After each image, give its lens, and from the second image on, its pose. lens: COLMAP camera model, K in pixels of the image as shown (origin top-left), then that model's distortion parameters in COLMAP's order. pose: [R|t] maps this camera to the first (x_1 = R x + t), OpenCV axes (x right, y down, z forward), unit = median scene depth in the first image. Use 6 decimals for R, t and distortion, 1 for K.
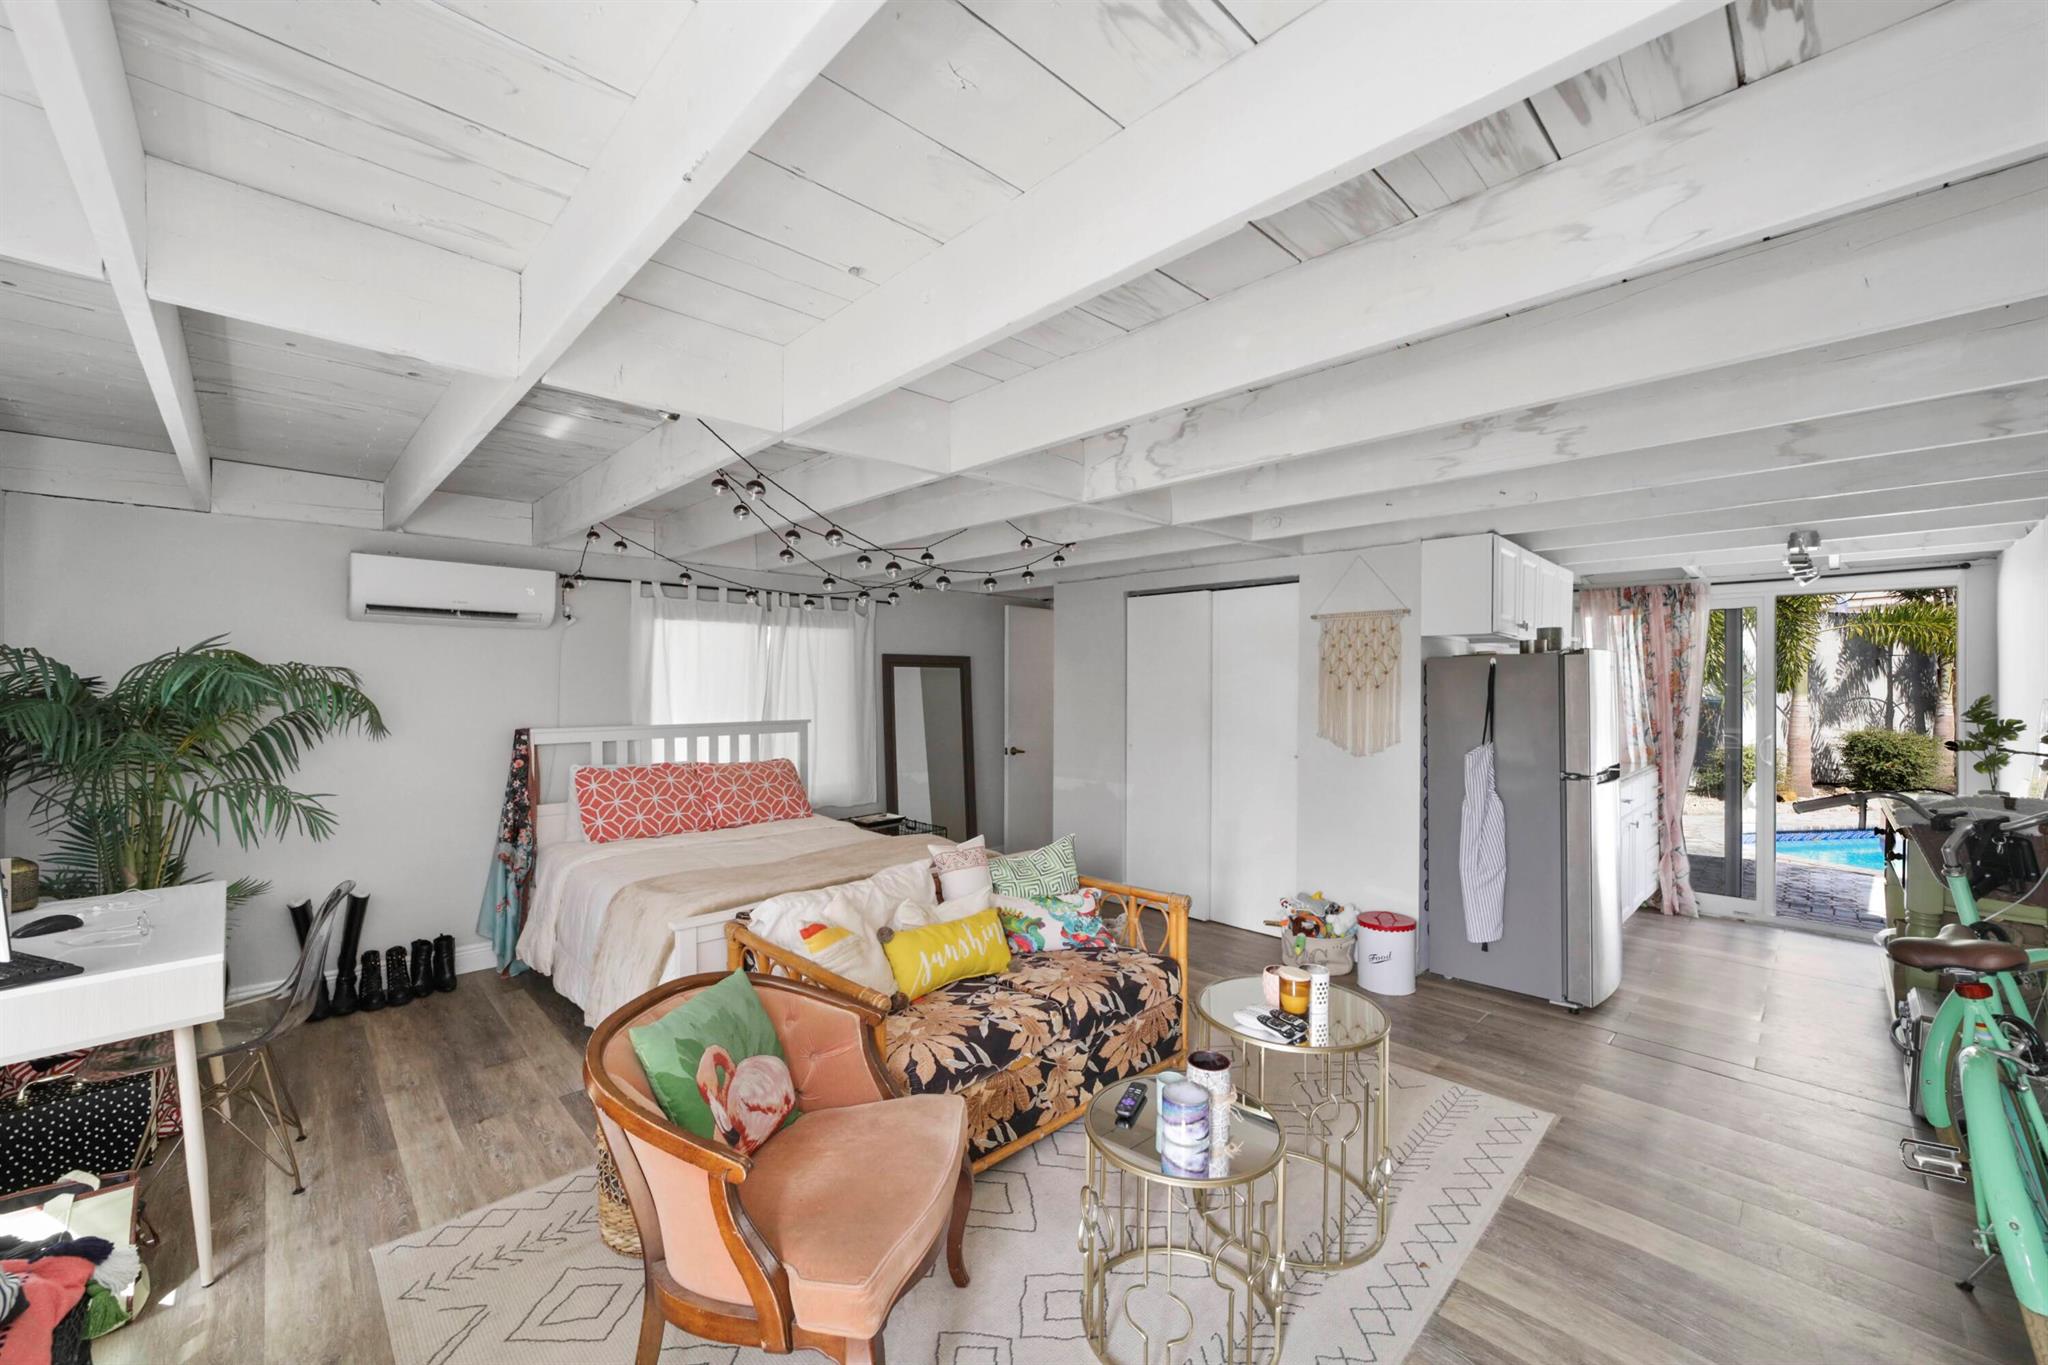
lens RADIAL K [[791.5, 0, 1024.0], [0, 791.5, 682.5], [0, 0, 1]] dist [0.002116, 0.000765]
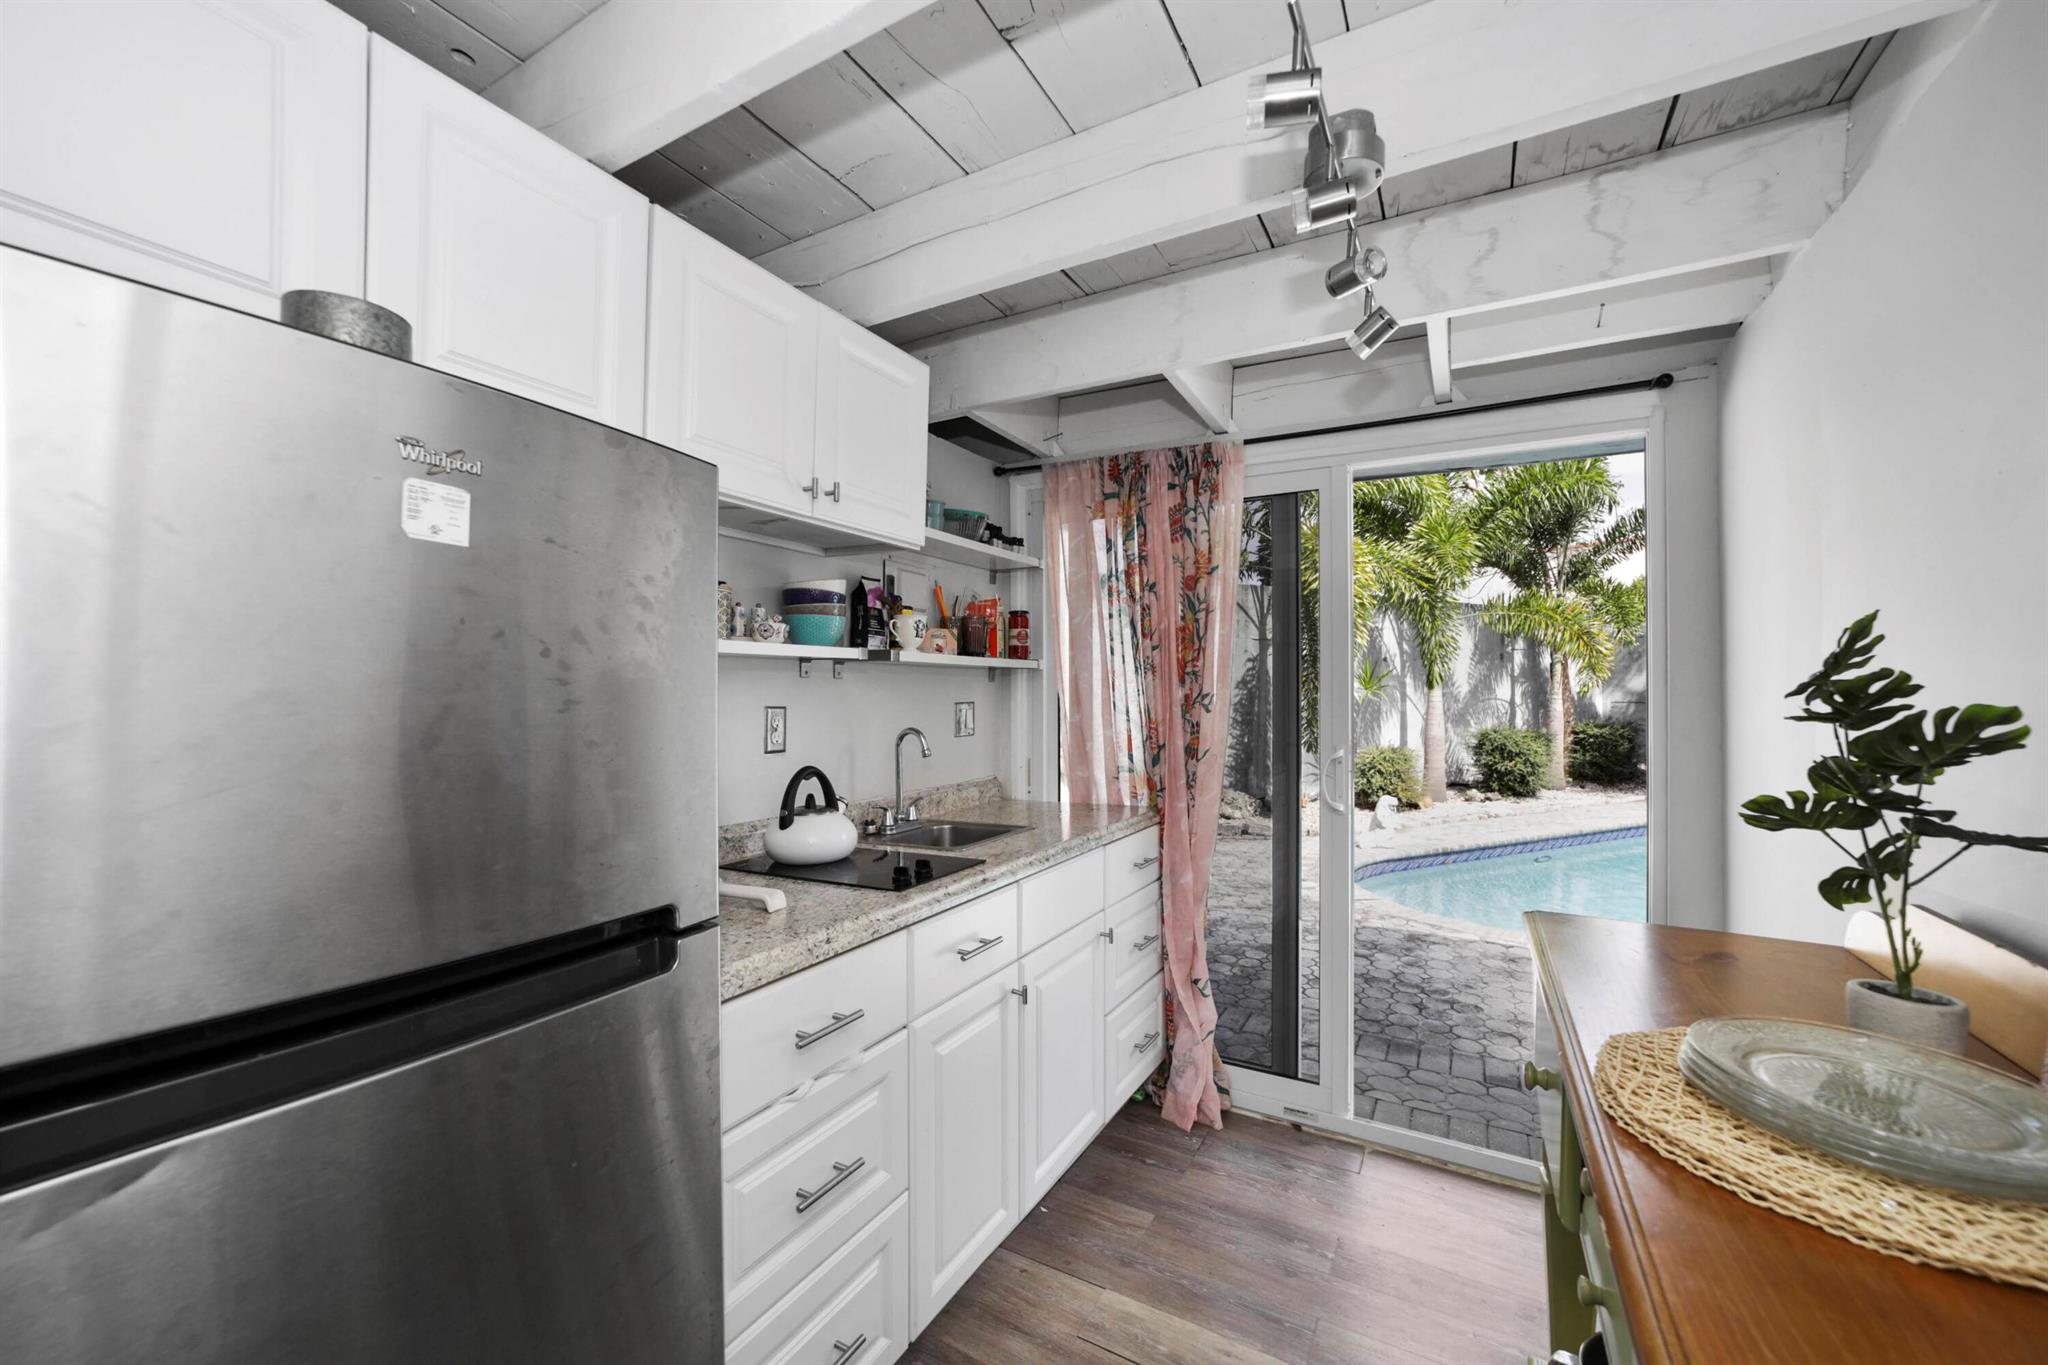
lens RADIAL K [[791.5, 0, 1024.0], [0, 791.5, 682.5], [0, 0, 1]] dist [0.002116, 0.000765]
pose [[0.960665, 0.000656, 0.277708, 0.379480], [0.001229, 0.999977, -0.006613, 0.017184], [-0.277706, 0.006694, 0.960643, 0.359298]]
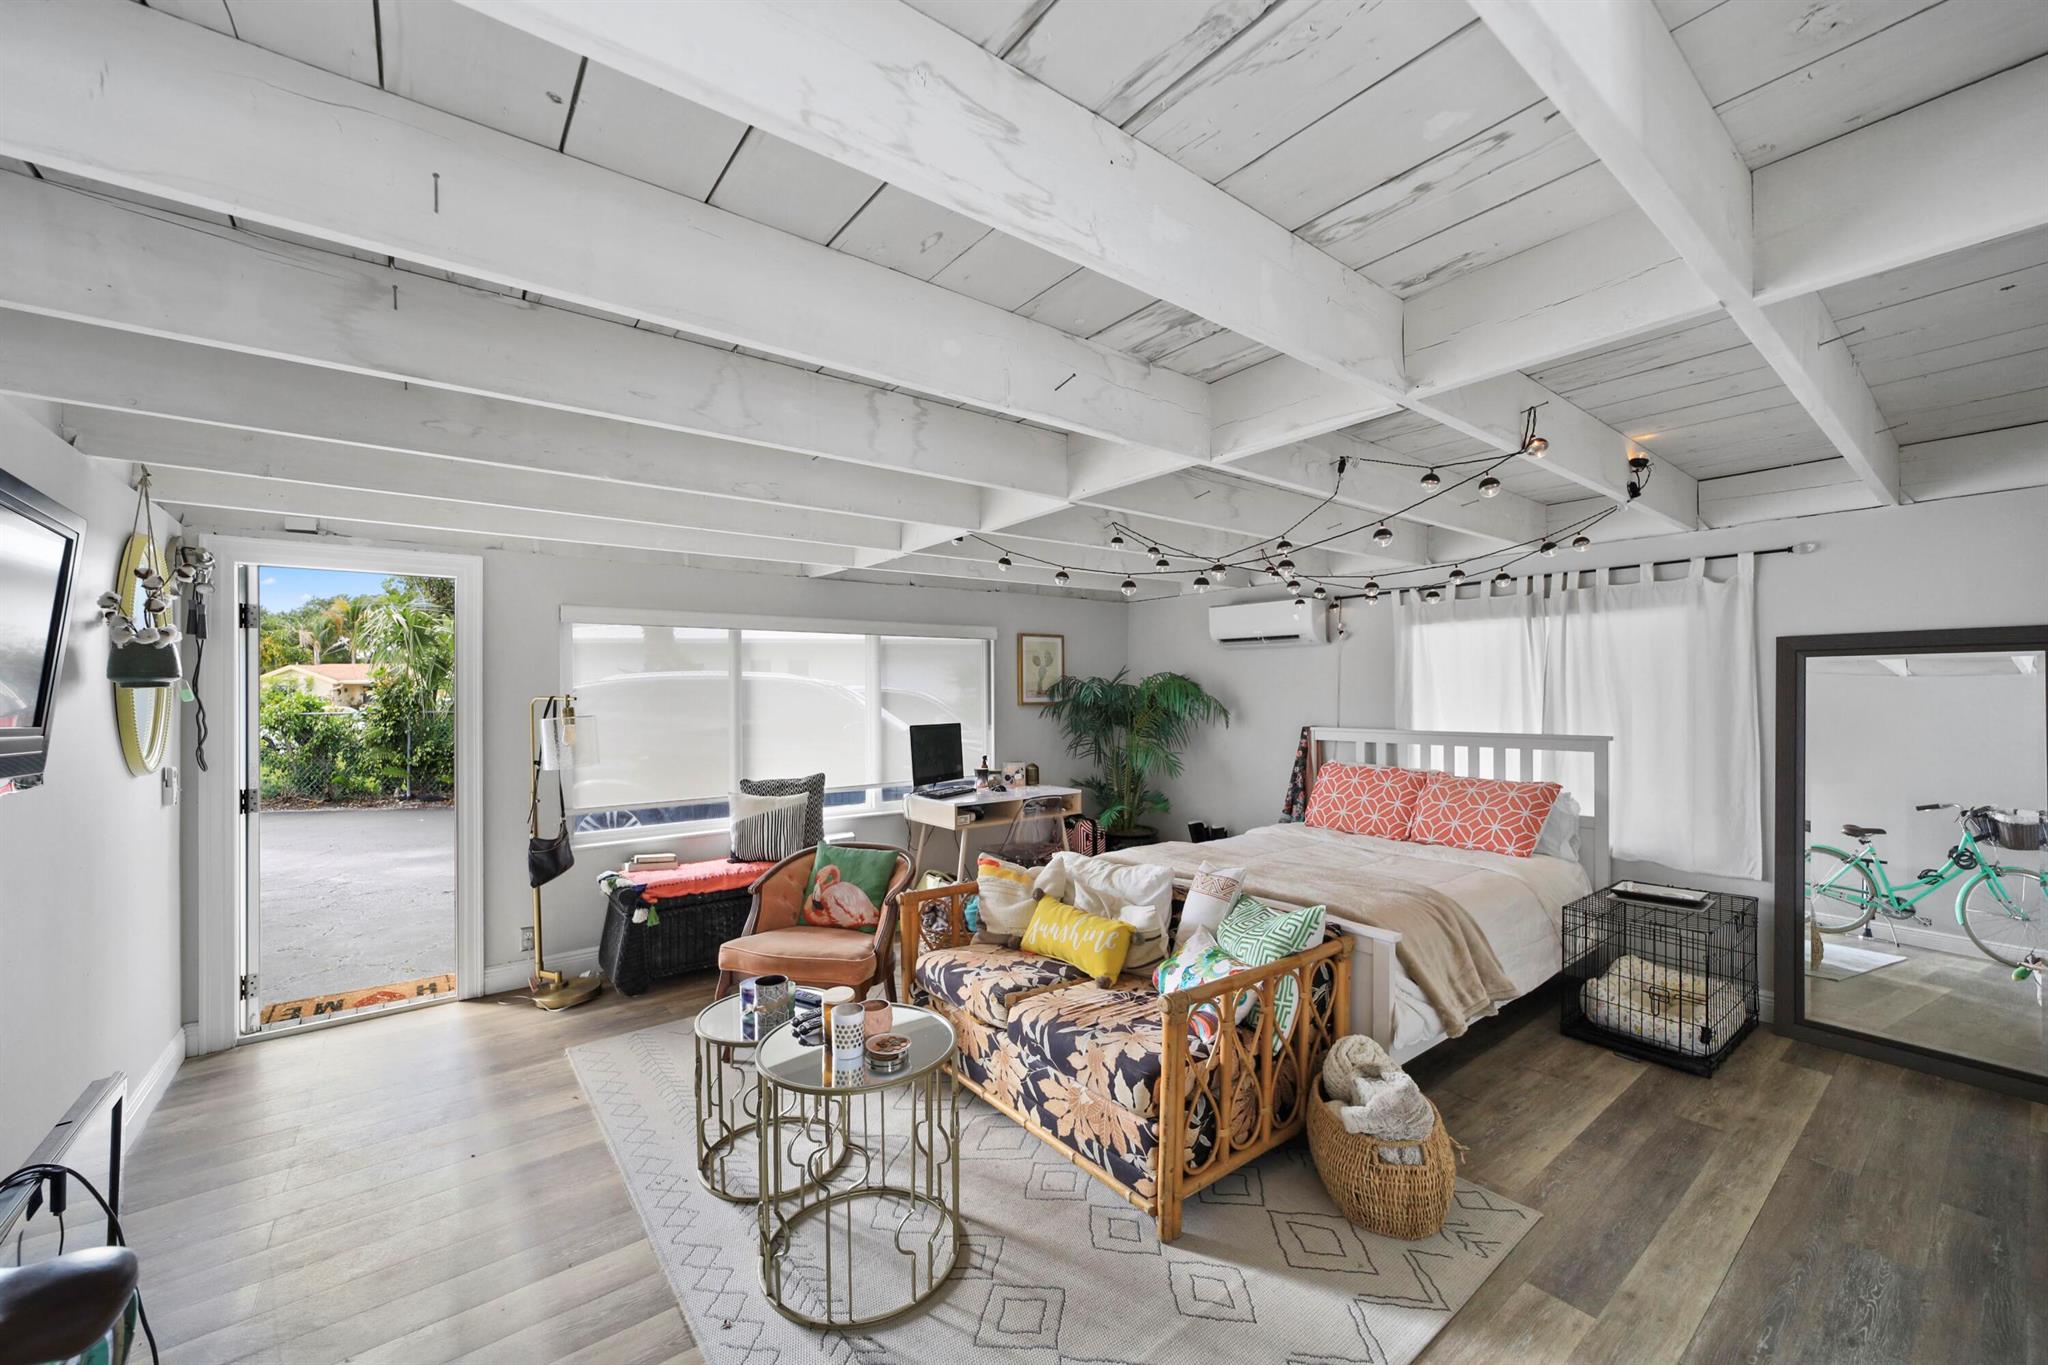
lens RADIAL K [[791.5, 0, 1024.0], [0, 791.5, 682.5], [0, 0, 1]] dist [0.002116, 0.000765]
pose [[-0.104488, -0.011061, -0.994465, 0.969042], [0.009972, 0.999876, -0.012169, -0.000410], [0.994476, -0.011189, -0.104364, 1.004575]]
